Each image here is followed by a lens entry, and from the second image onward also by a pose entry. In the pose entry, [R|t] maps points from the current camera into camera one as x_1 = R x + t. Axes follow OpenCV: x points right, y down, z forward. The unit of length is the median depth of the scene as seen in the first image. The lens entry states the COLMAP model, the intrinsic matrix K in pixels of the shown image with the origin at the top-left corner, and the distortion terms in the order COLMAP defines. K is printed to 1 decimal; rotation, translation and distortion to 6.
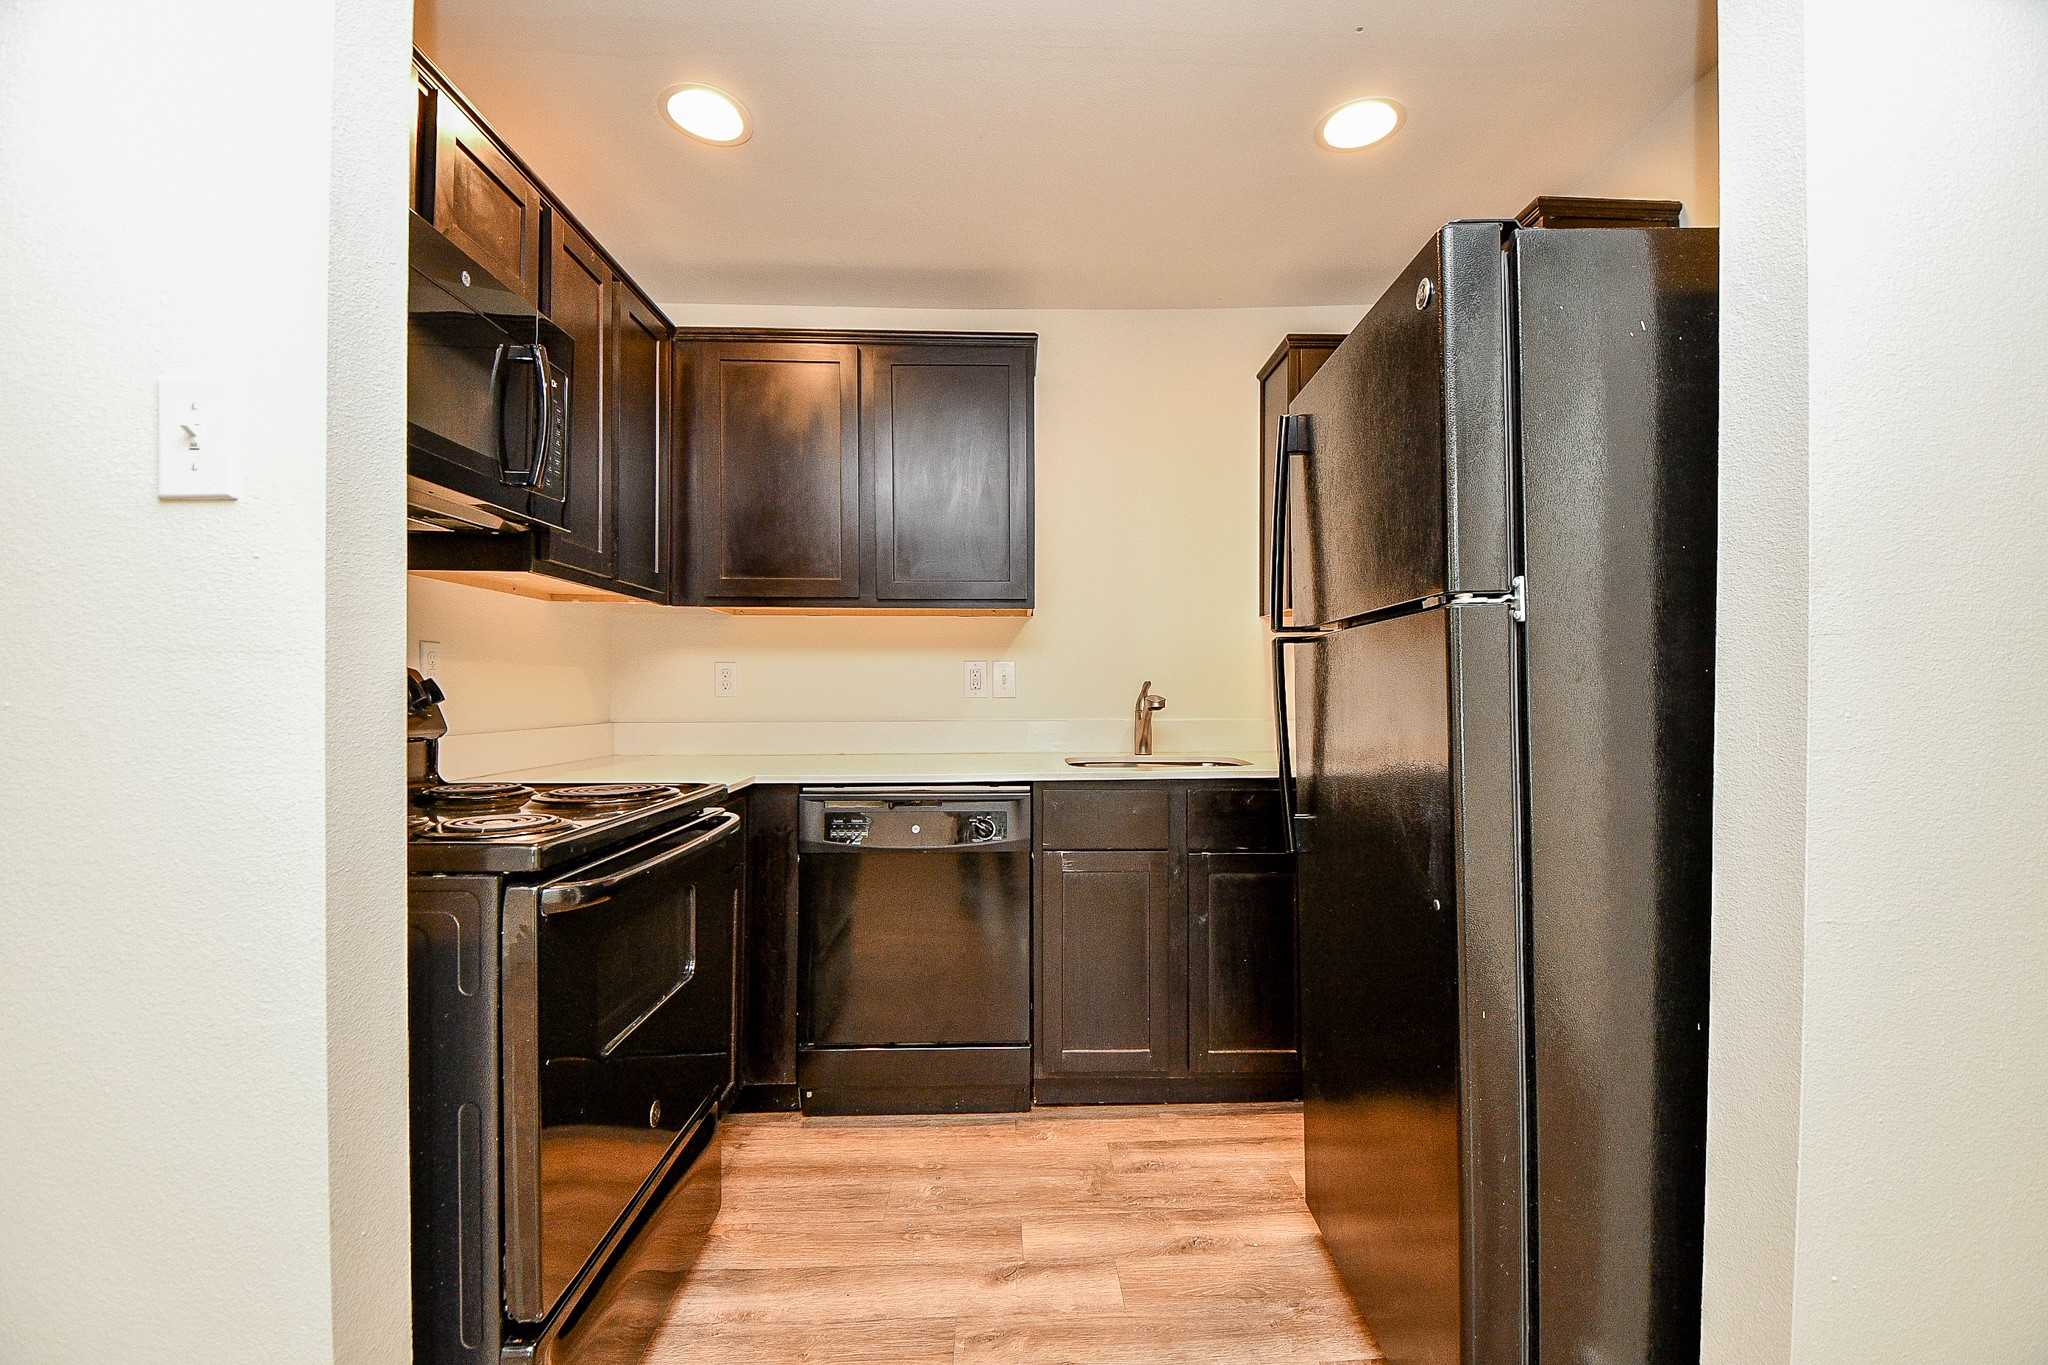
lens RADIAL K [[916.9, 0, 1044.0], [0, 916.9, 681.3], [0, 0, 1]] dist [0.026911, -0.023996]
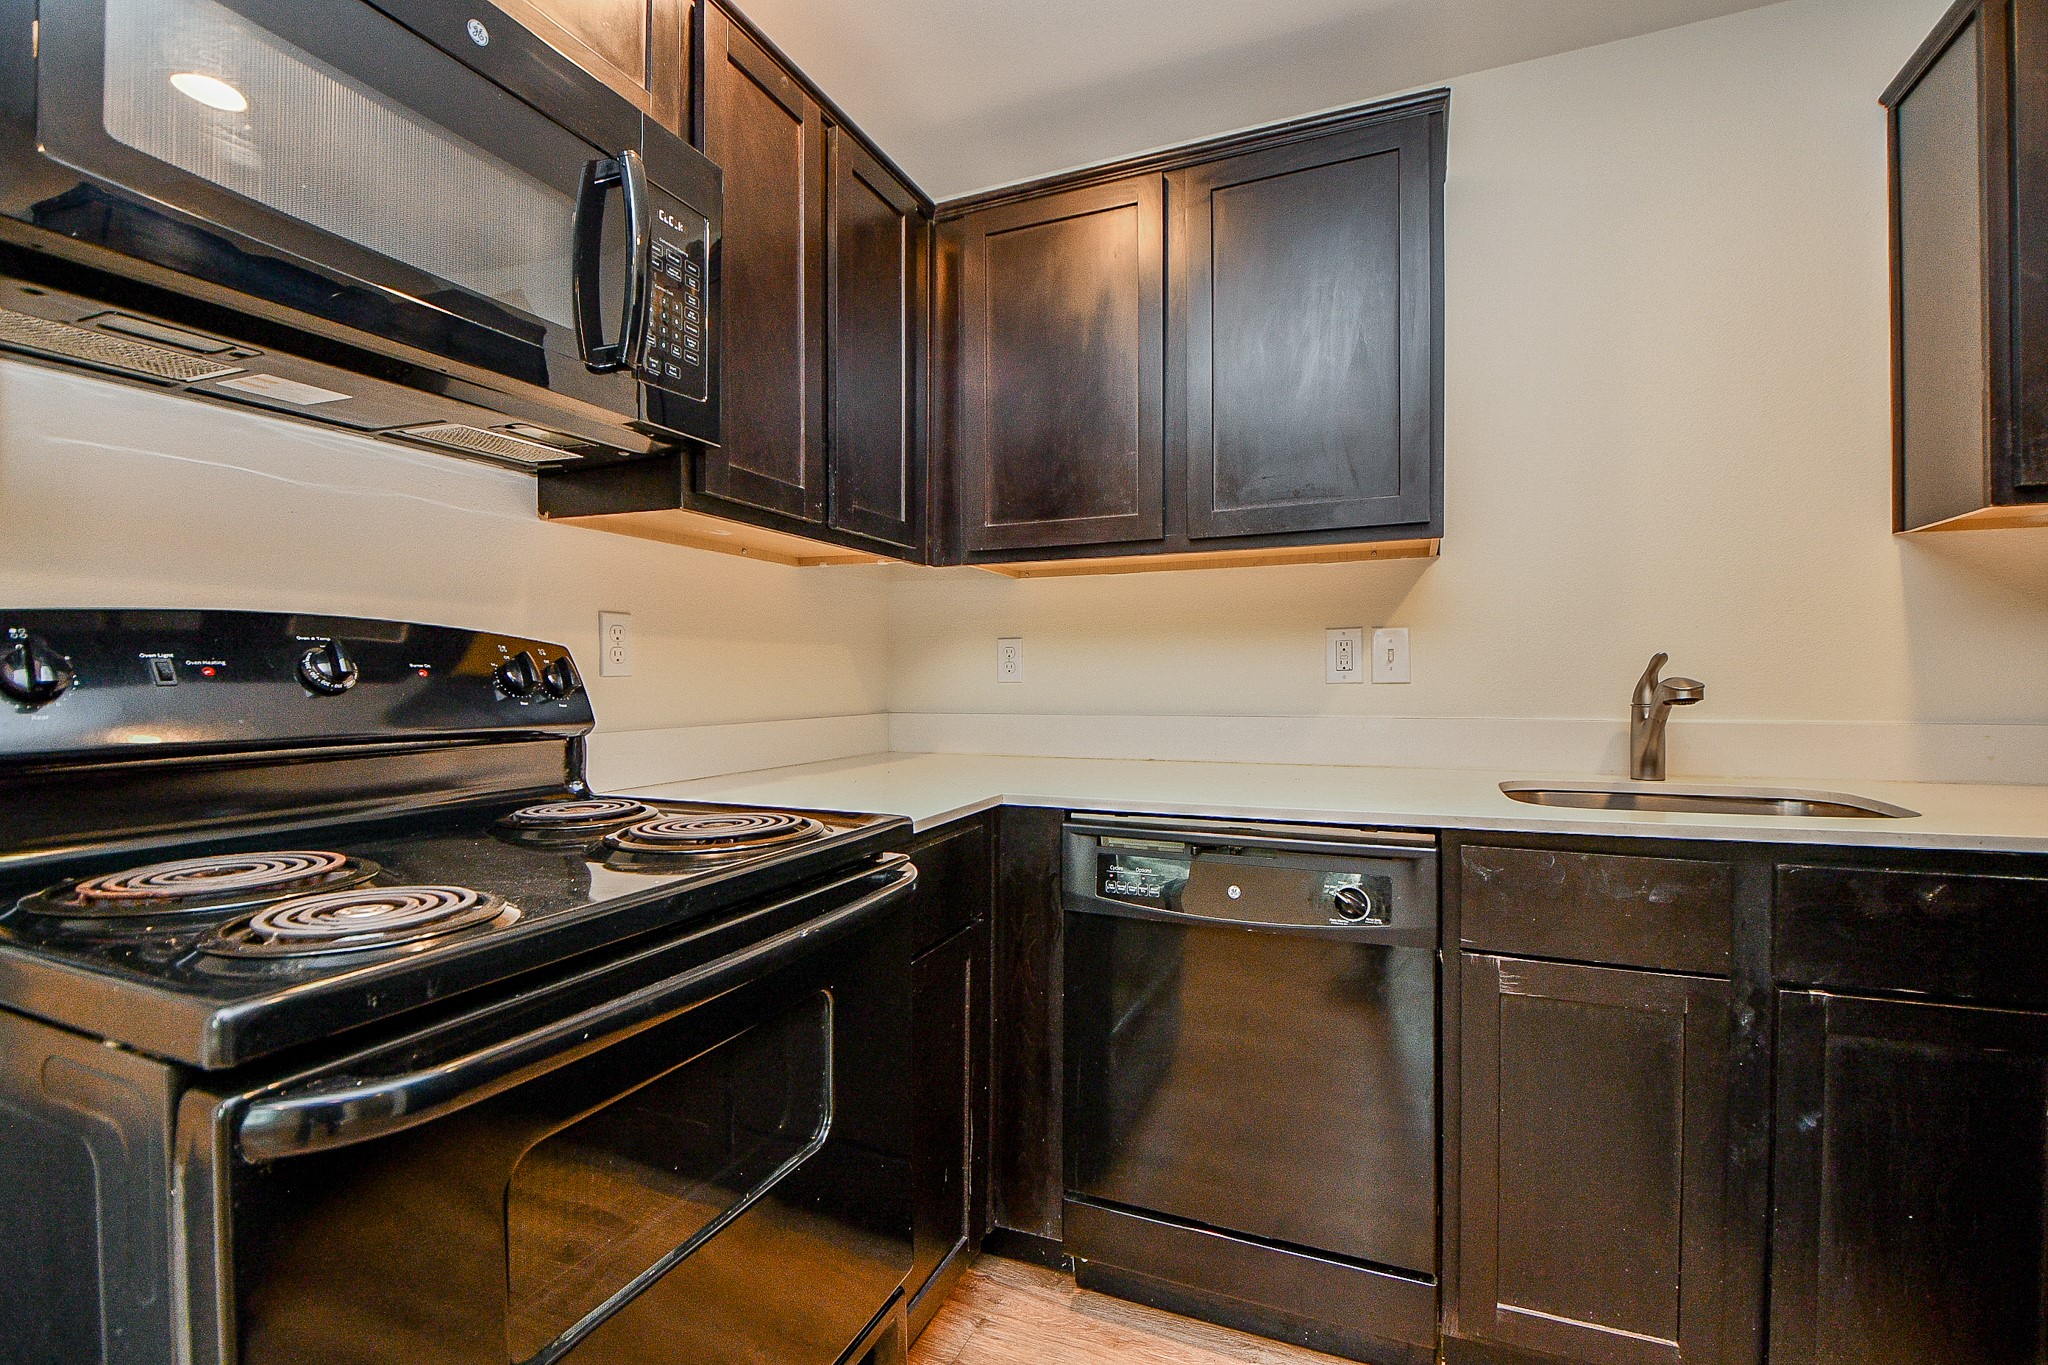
lens RADIAL K [[896.3, 0, 1028.5], [0, 896.3, 687.6], [0, 0, 1]] dist [0.029093, -0.026042]
pose [[0.905820, 0.001360, -0.423661, -0.006698], [0.007219, 0.999800, 0.018644, 0.008742], [0.423602, -0.019947, 0.905629, 0.375013]]
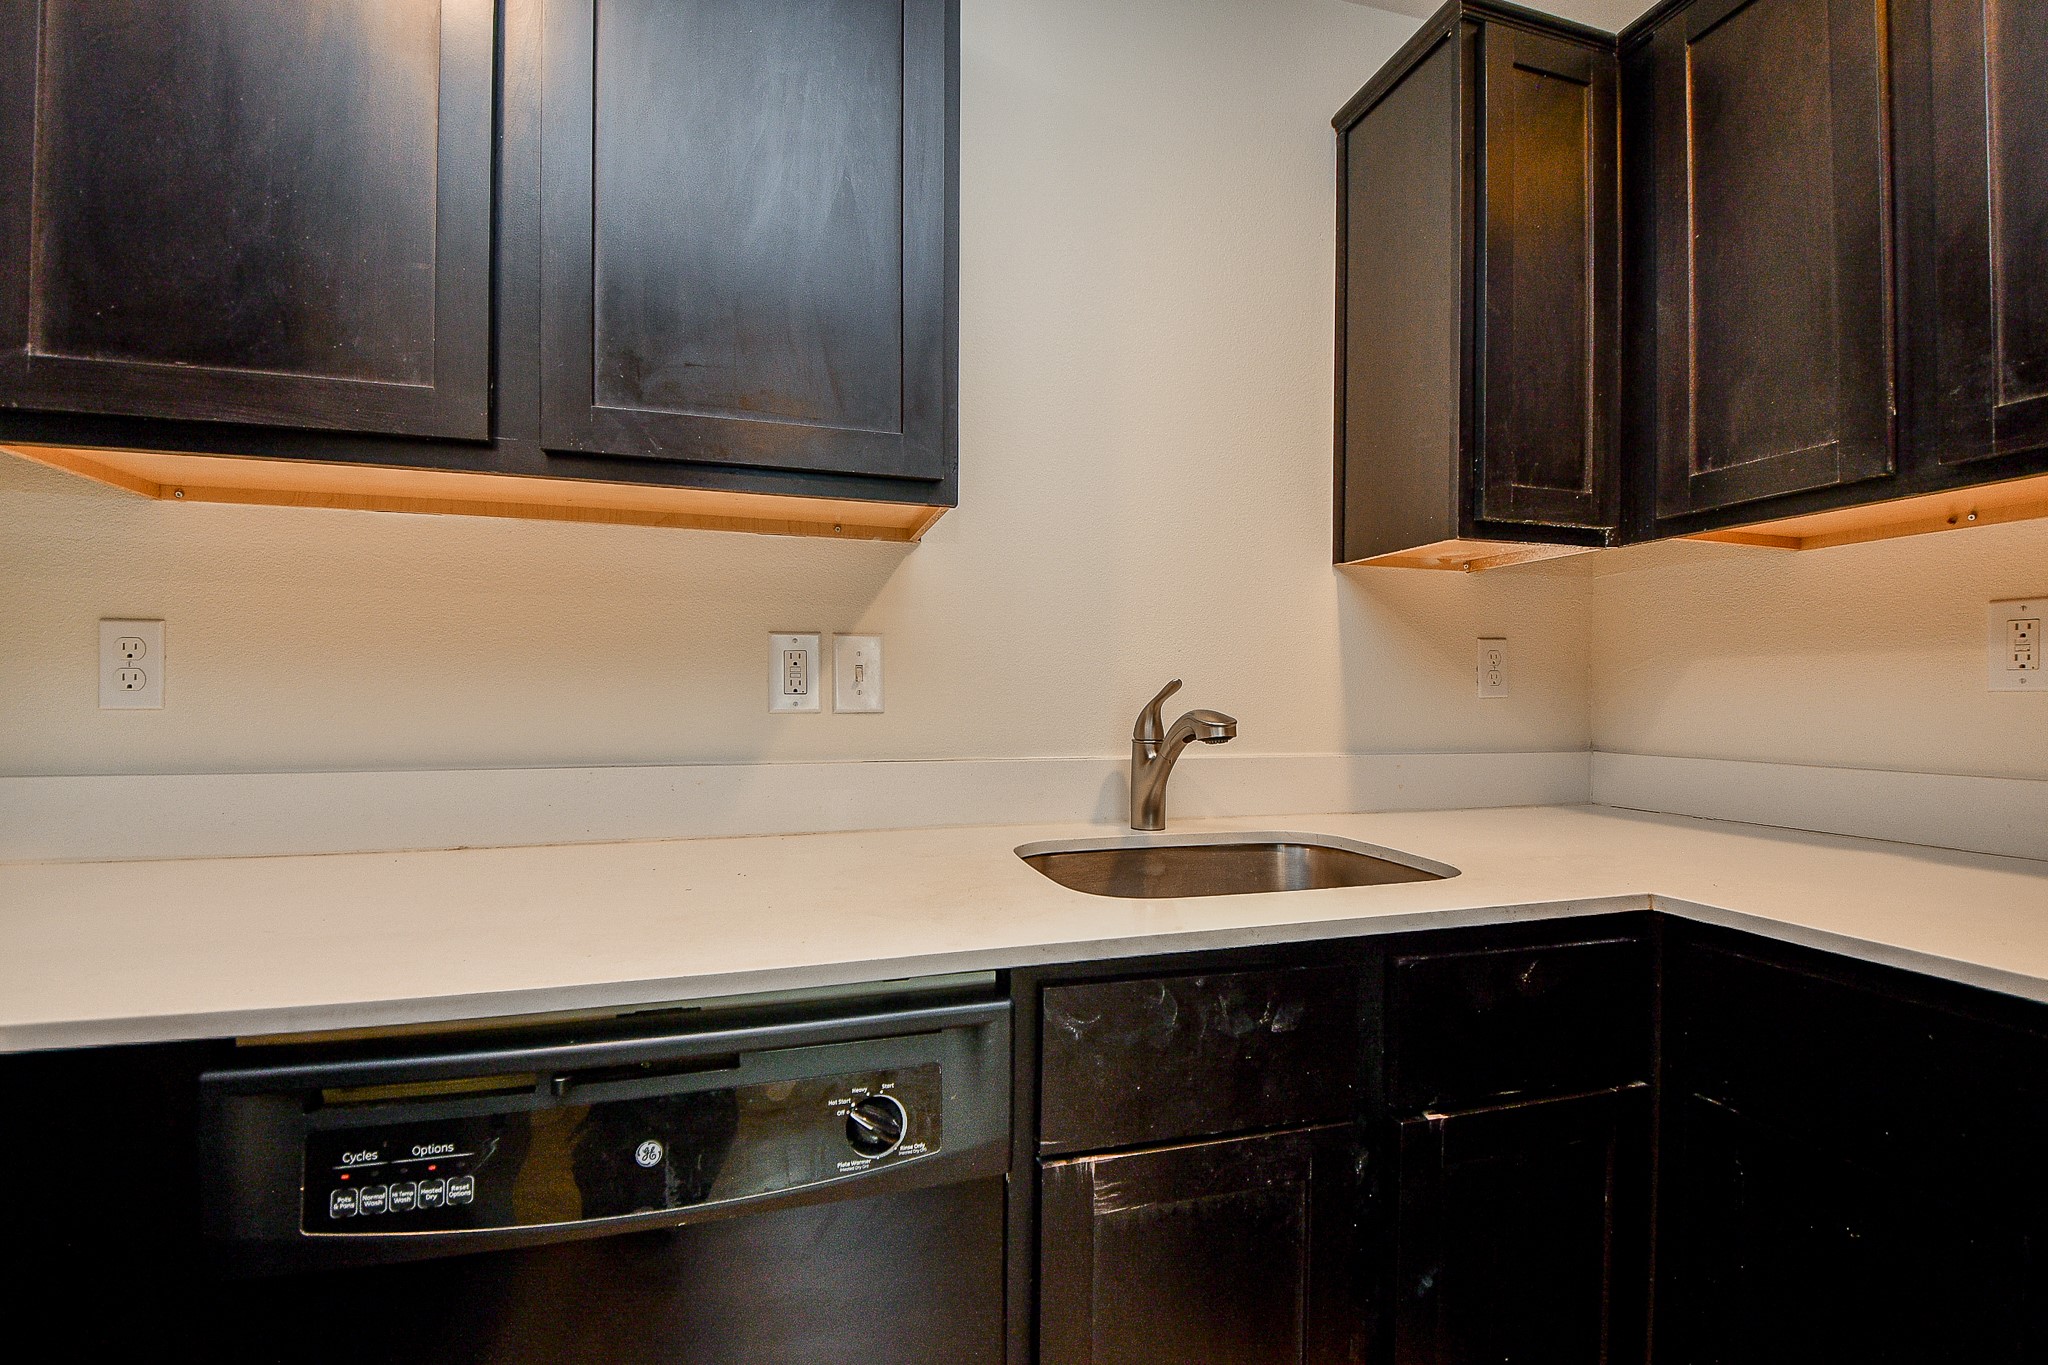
lens RADIAL K [[915.5, 0, 1027.9], [0, 915.5, 695.3], [0, 0, 1]] dist [0.001361, -0.009327]
pose [[0.970332, 0.007218, 0.241668, -0.089262], [-0.009760, 0.999909, 0.009324, 0.004407], [-0.241578, -0.011406, 0.970314, 0.654759]]
